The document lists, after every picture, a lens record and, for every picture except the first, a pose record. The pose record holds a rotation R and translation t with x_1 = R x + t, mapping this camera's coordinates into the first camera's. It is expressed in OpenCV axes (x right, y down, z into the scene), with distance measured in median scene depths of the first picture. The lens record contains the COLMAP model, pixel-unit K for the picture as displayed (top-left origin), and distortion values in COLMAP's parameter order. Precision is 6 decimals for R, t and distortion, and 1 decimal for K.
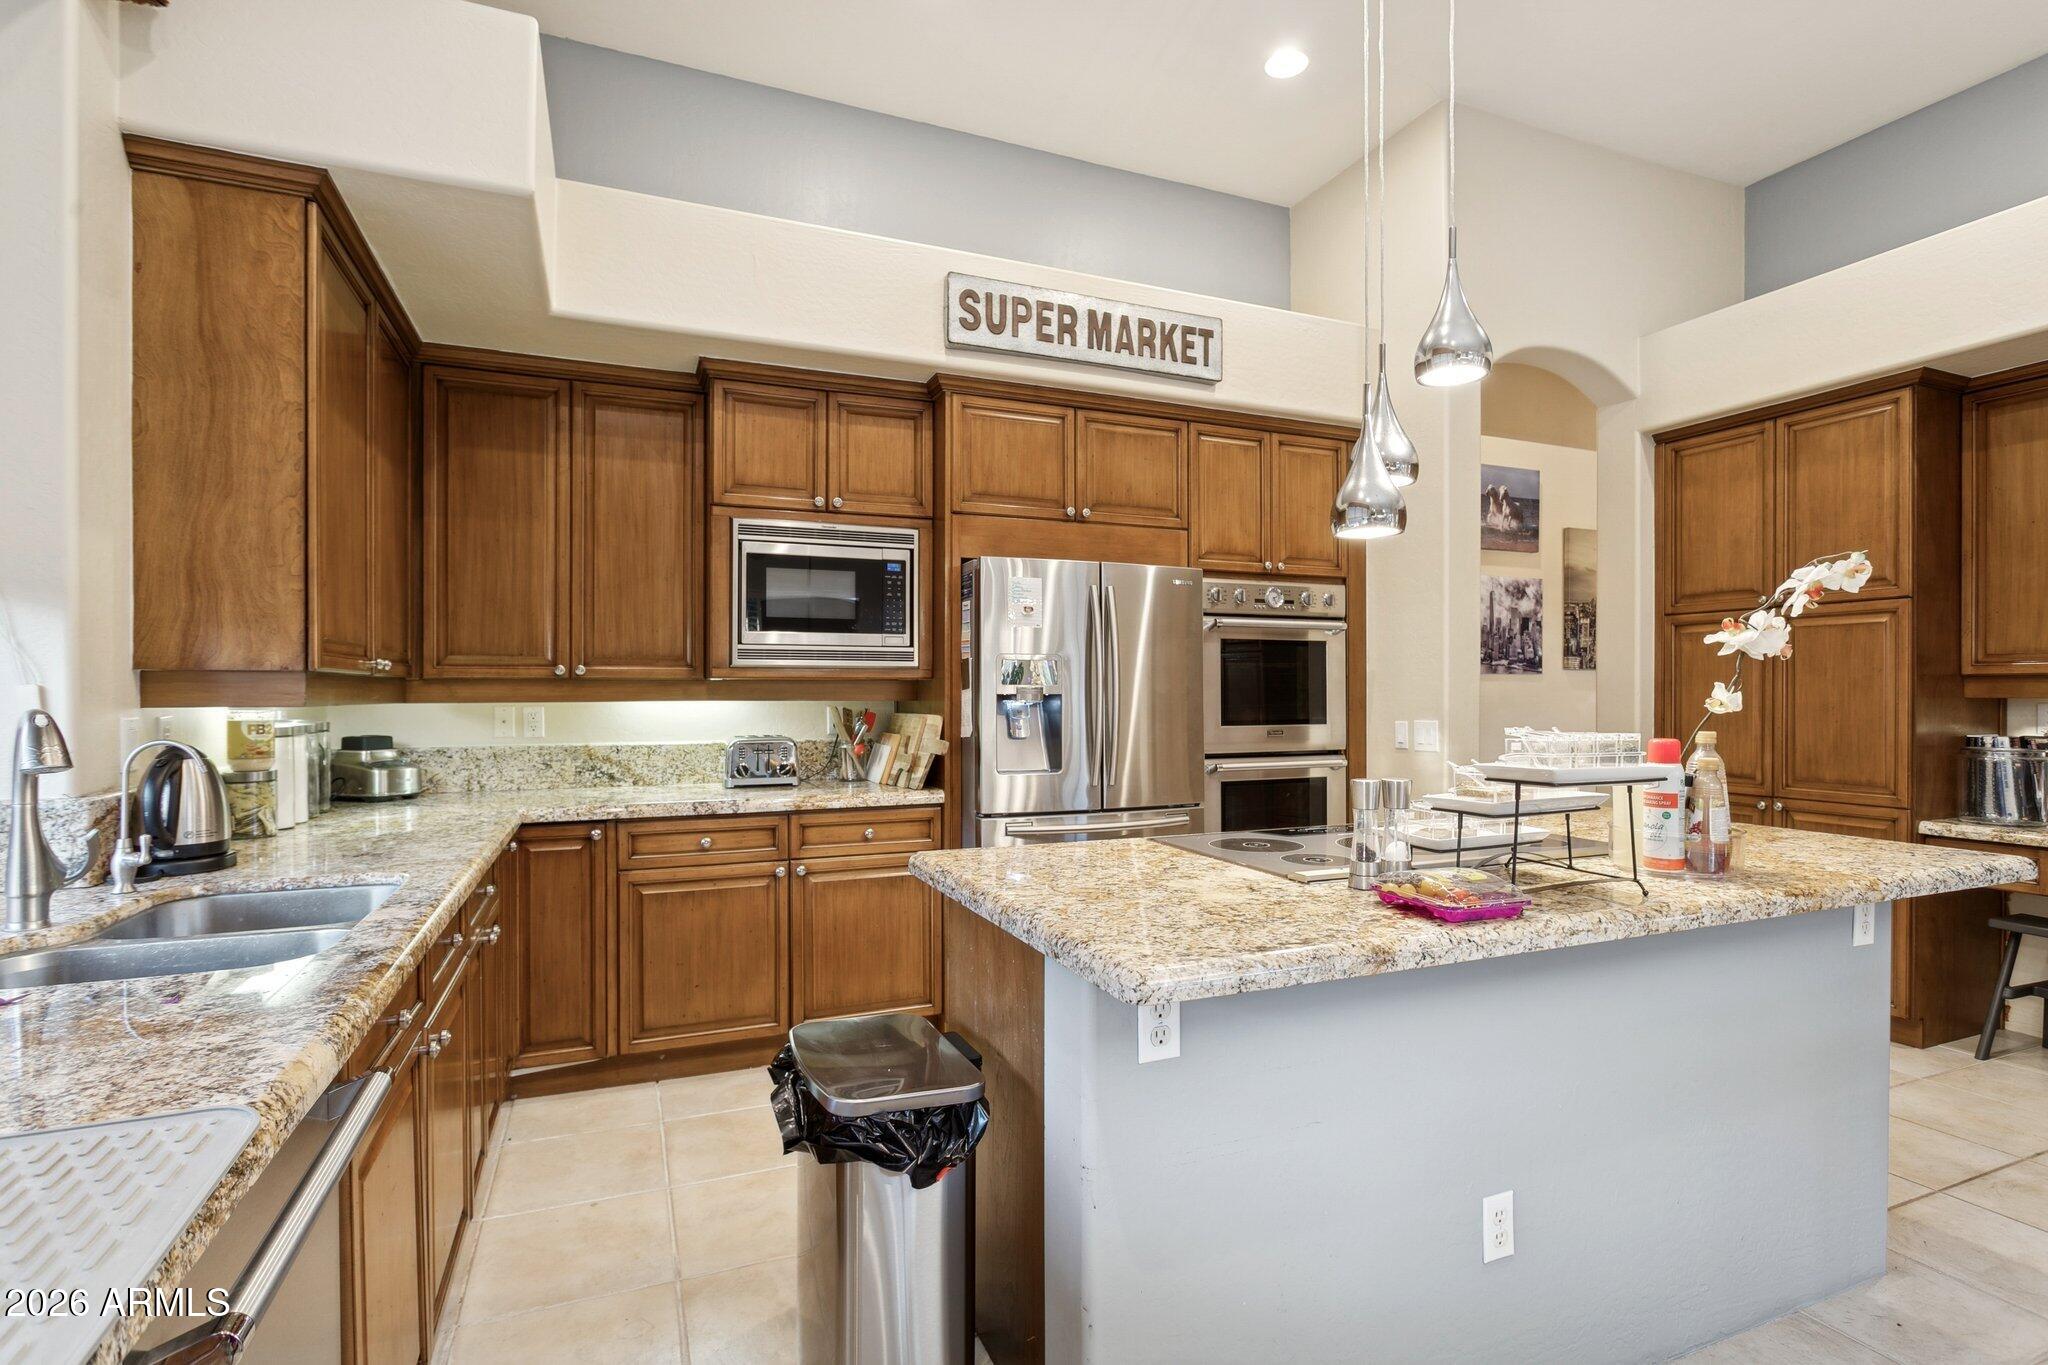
lens RADIAL K [[979.4, 0, 1026.7], [0, 979.4, 694.1], [0, 0, 1]] dist [-0.010397, 0.001458]
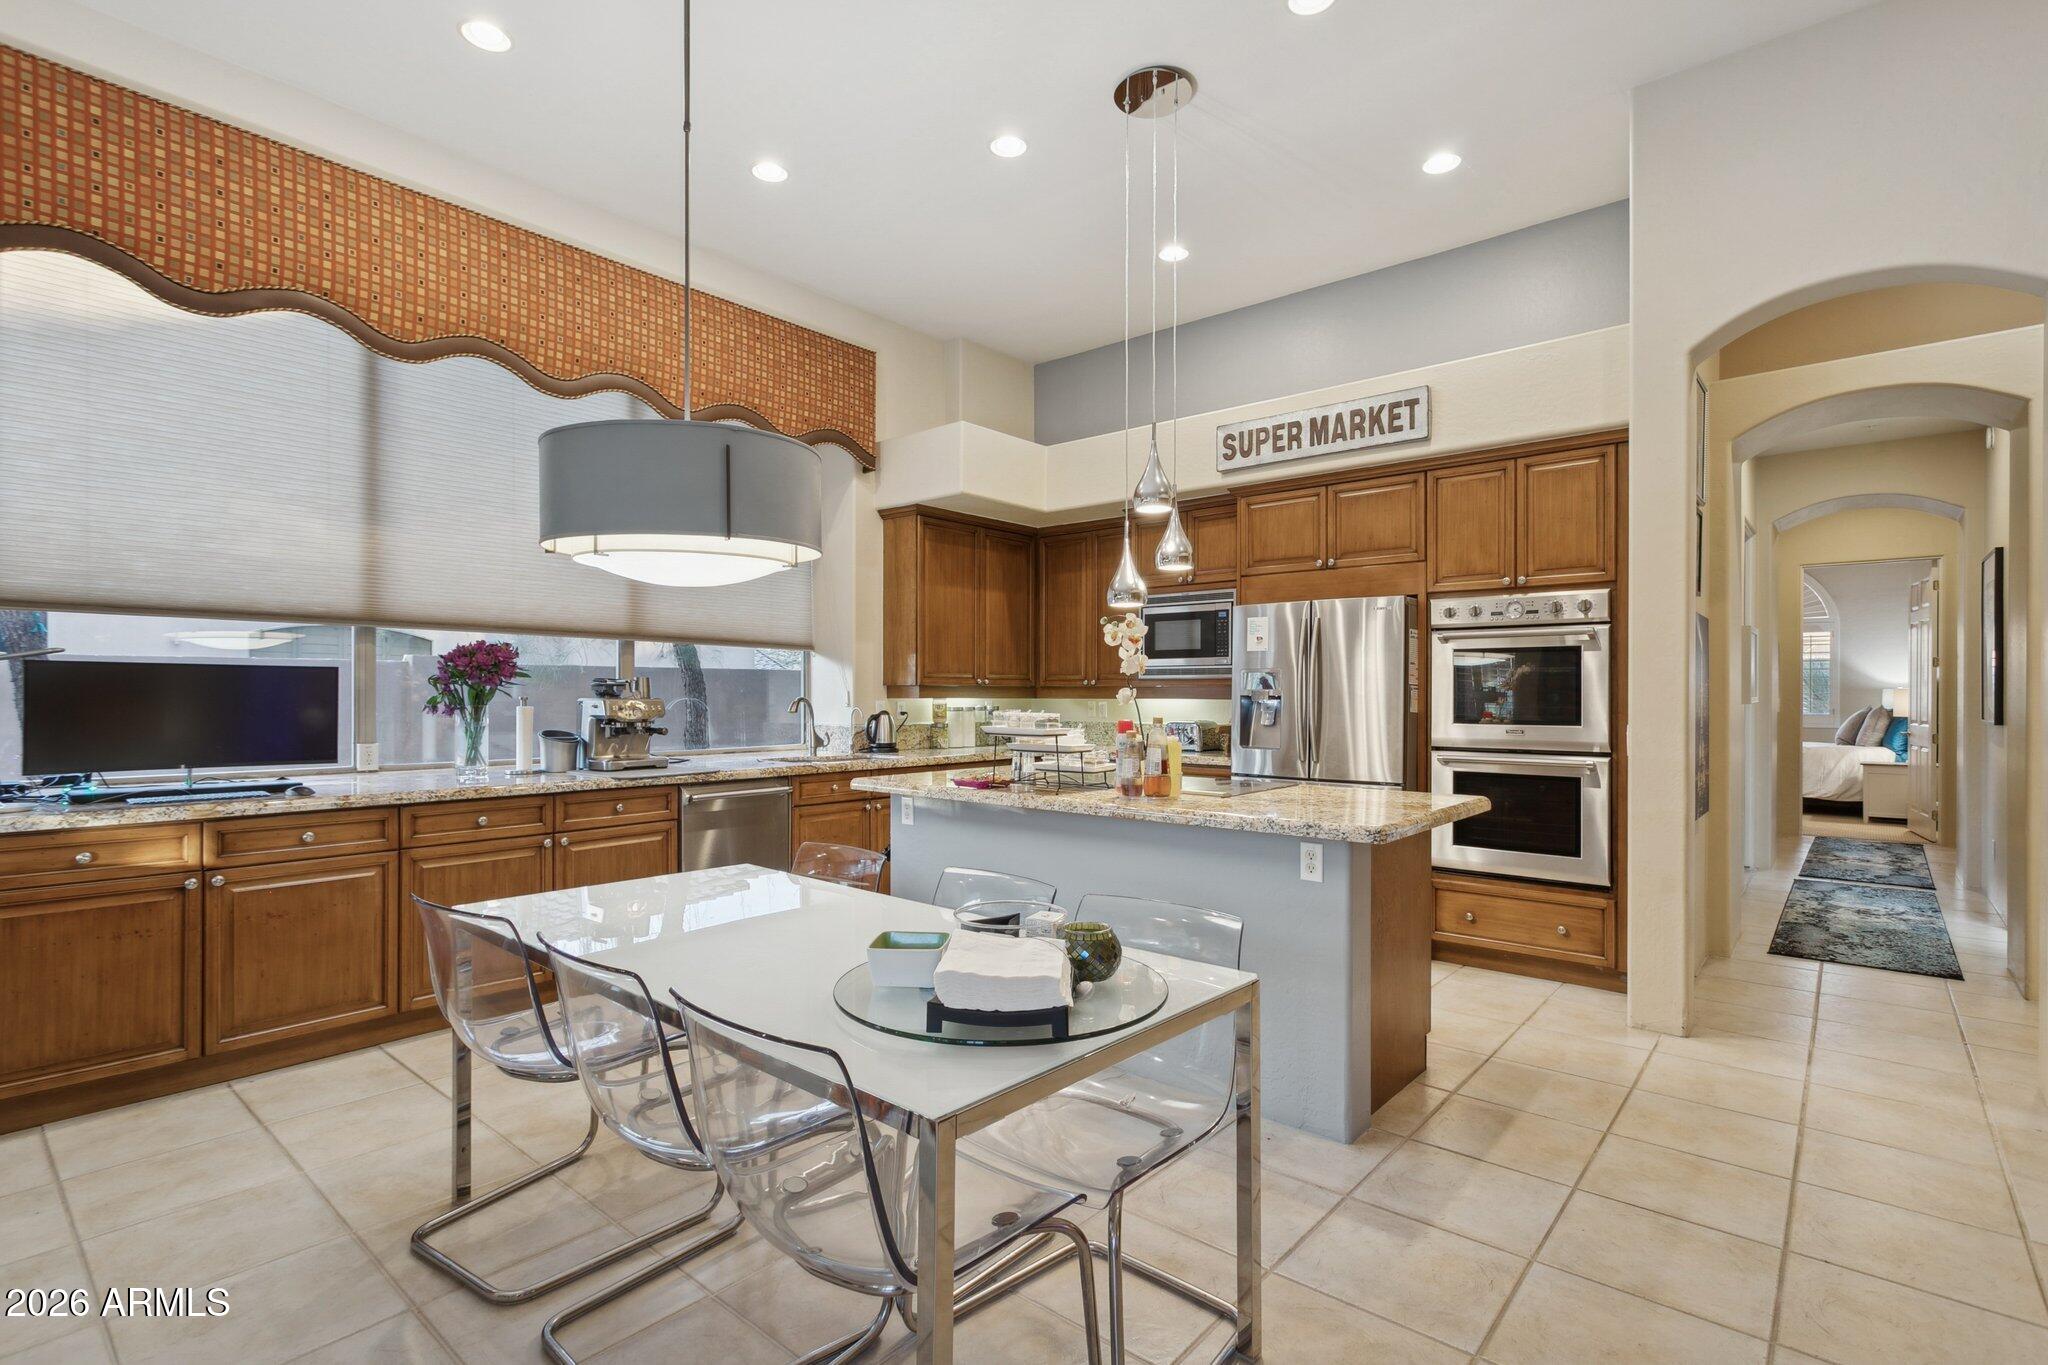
lens RADIAL K [[968.2, 0, 1029.0], [0, 968.2, 689.6], [0, 0, 1]] dist [0.000768, 0.001583]
pose [[0.455771, -0.002446, -0.890094, 1.107491], [-0.003724, 0.999982, -0.004655, -0.000505], [0.890089, 0.005436, 0.455754, 0.019965]]
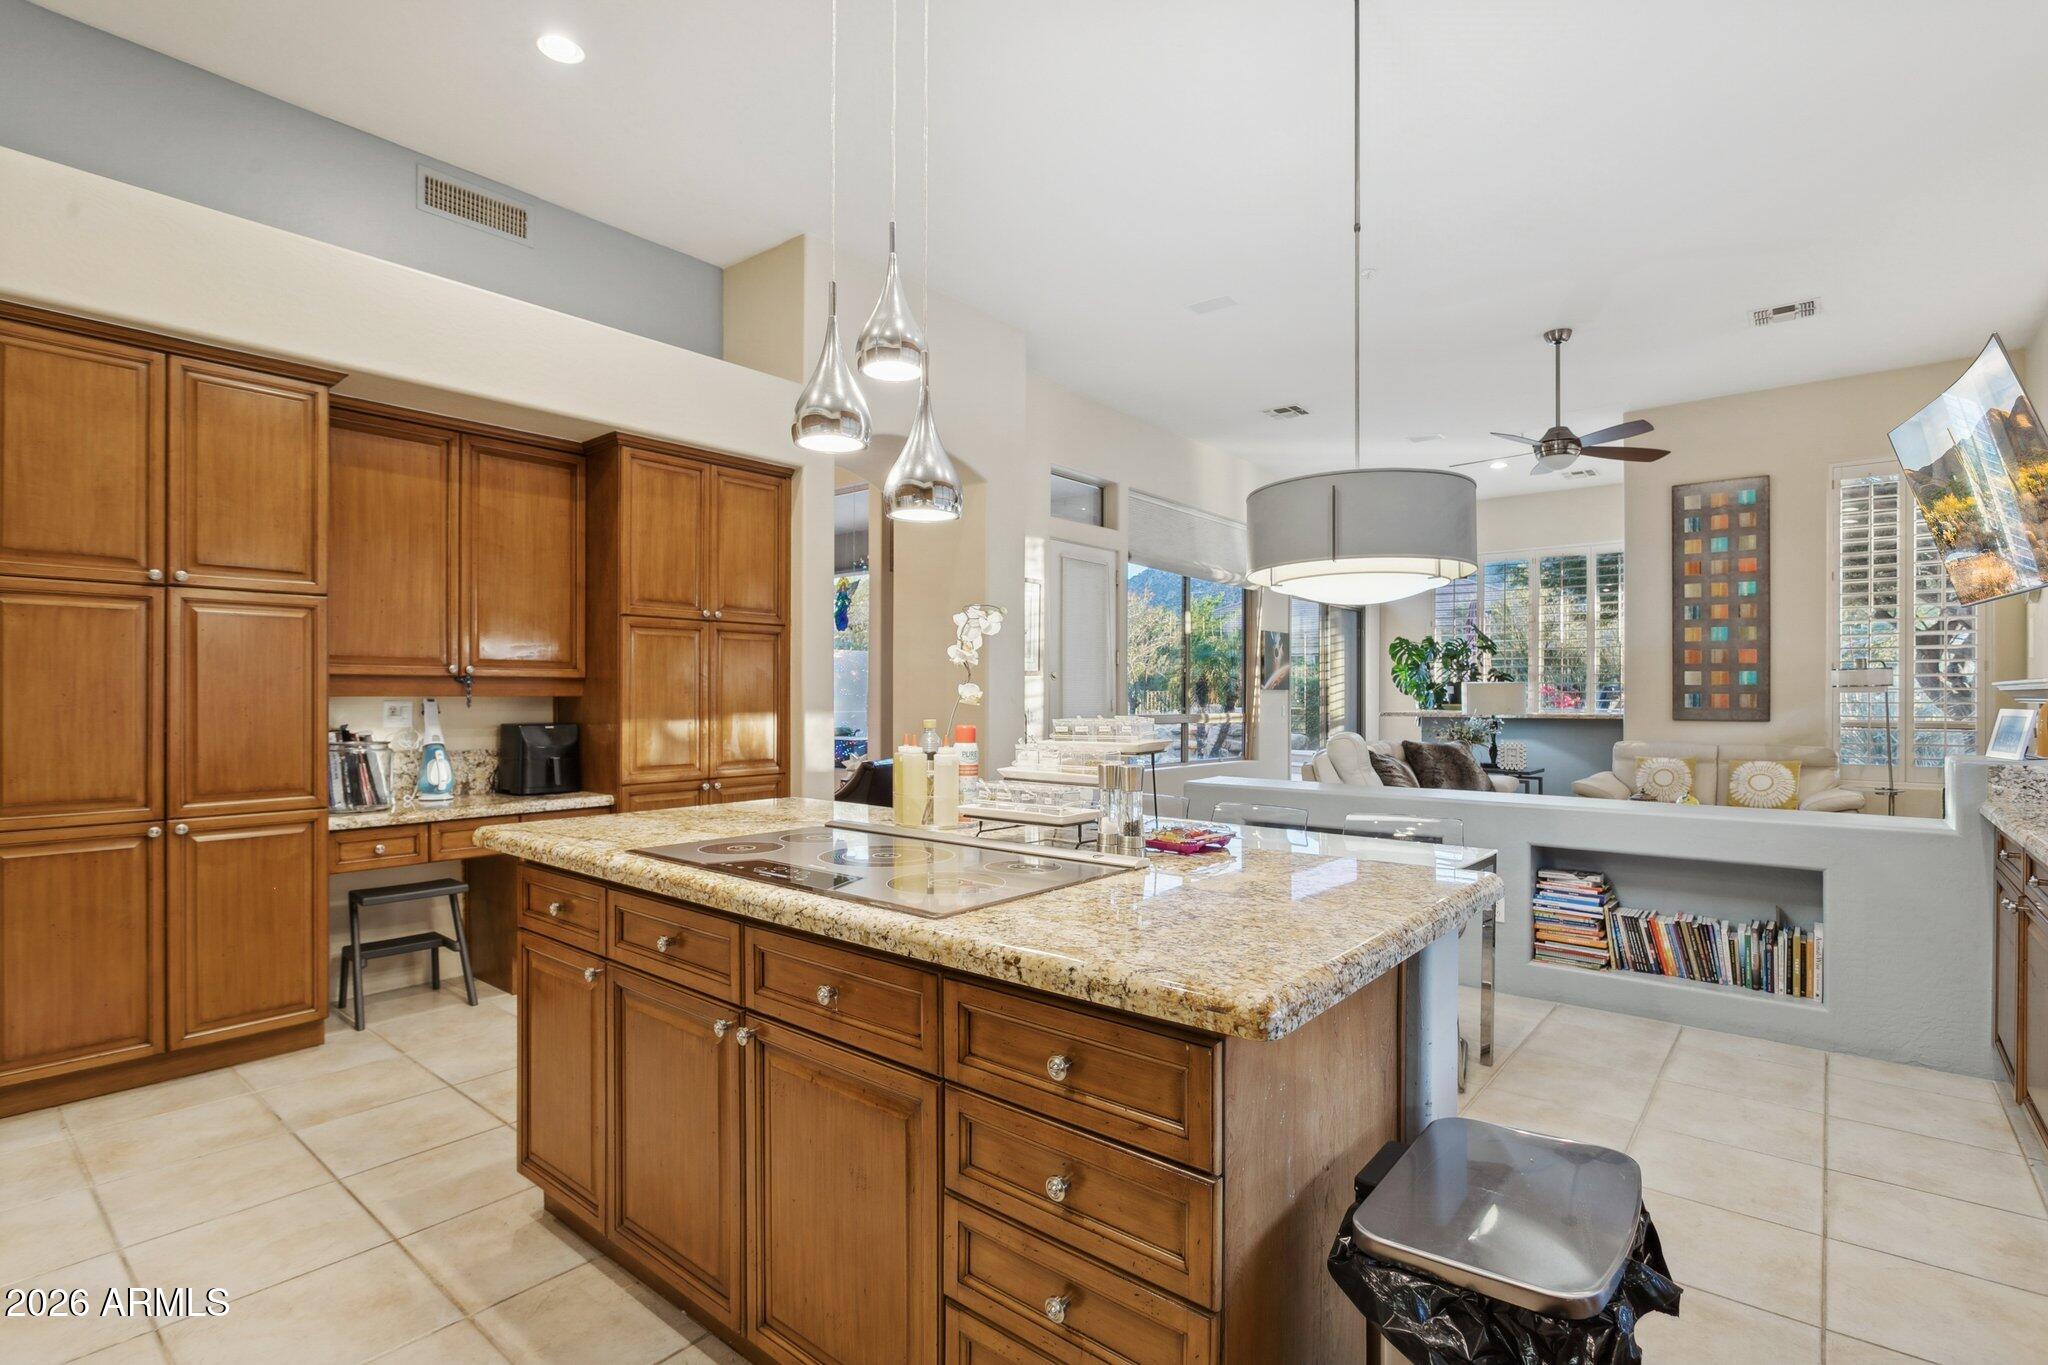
lens RADIAL K [[970.8, 0, 1028.0], [0, 970.8, 691.7], [0, 0, 1]] dist [-0.015666, 0.001340]
pose [[-0.467597, 0.002008, 0.883940, -0.290210], [-0.000260, 0.999997, -0.002410, 0.001189], [-0.883942, -0.001357, -0.467595, 0.777446]]
